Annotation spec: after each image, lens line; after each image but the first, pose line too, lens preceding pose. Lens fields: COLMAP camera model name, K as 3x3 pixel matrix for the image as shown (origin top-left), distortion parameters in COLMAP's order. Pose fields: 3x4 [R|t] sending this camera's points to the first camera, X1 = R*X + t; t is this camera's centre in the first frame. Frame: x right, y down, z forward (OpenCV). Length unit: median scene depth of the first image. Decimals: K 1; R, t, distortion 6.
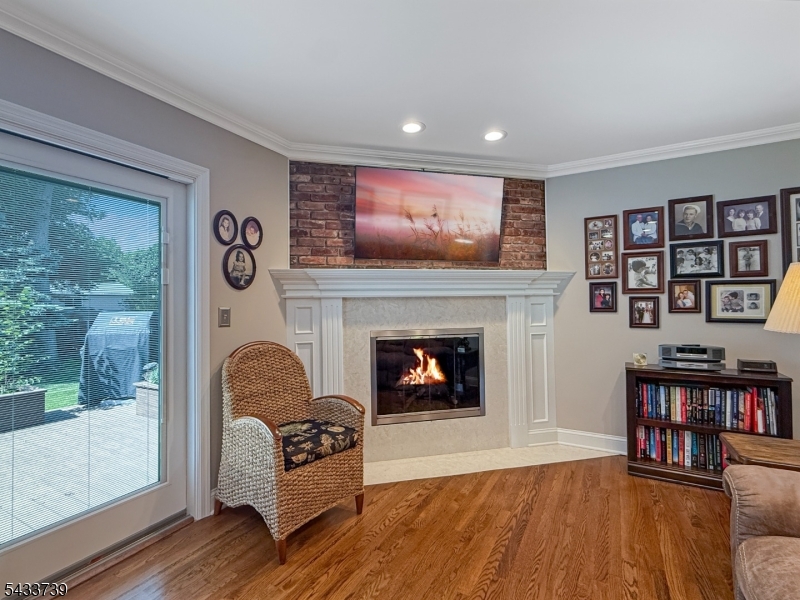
lens RADIAL K [[371.9, 0, 397.3], [0, 371.9, 300.1], [0, 0, 1]] dist [-0.003487, -0.001059]
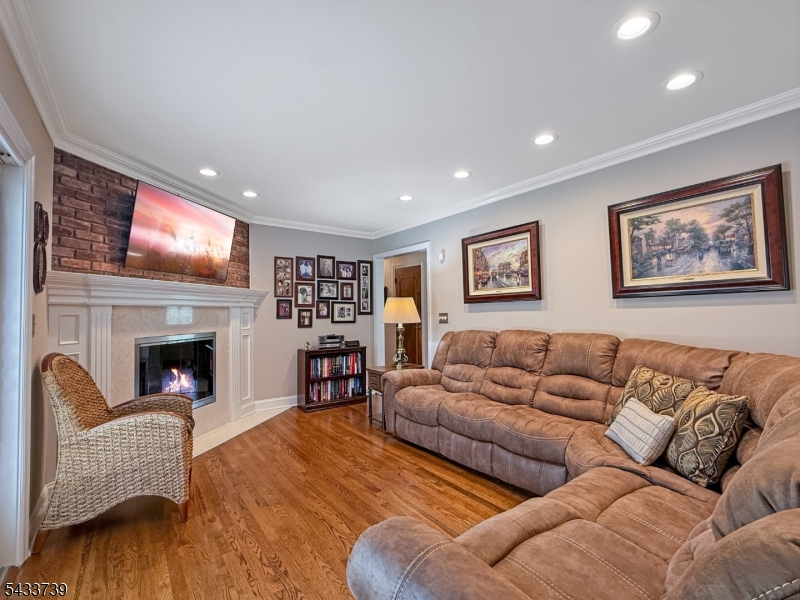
lens RADIAL K [[371.9, 0, 402.3], [0, 371.9, 305.9], [0, 0, 1]] dist [-0.003487, -0.001059]
pose [[0.408567, 0.023203, 0.912434, -0.727861], [-0.008175, 0.999730, -0.021762, 0.009935], [-0.912692, 0.001432, 0.408646, -0.102551]]
